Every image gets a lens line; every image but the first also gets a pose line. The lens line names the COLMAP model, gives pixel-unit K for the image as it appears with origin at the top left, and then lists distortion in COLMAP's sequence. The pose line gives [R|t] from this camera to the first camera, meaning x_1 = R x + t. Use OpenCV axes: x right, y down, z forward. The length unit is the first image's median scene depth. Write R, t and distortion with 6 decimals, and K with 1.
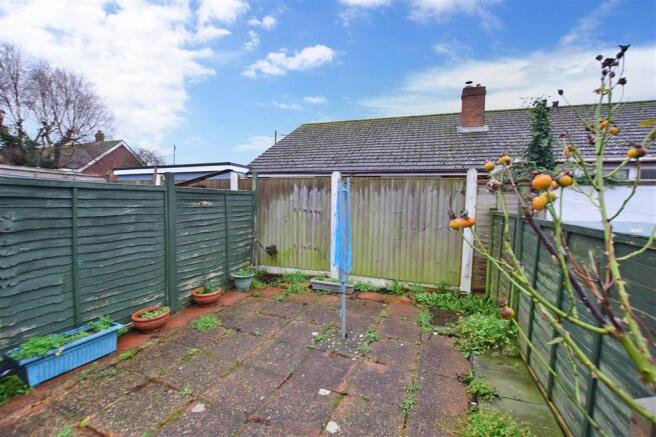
lens RADIAL K [[290.4, 0, 328.8], [0, 290.4, 219.2], [0, 0, 1]] dist [-0.001949, -0.000094]
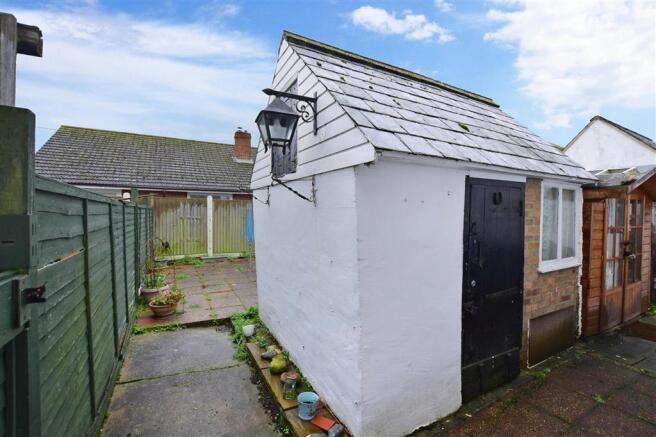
lens RADIAL K [[290.4, 0, 329.8], [0, 290.4, 218.1], [0, 0, 1]] dist [-0.001949, -0.000094]
pose [[0.666093, -0.029046, 0.745303, -0.762560], [0.052778, 0.998572, -0.008252, 0.023763], [-0.743999, 0.044833, 0.666674, -0.679018]]
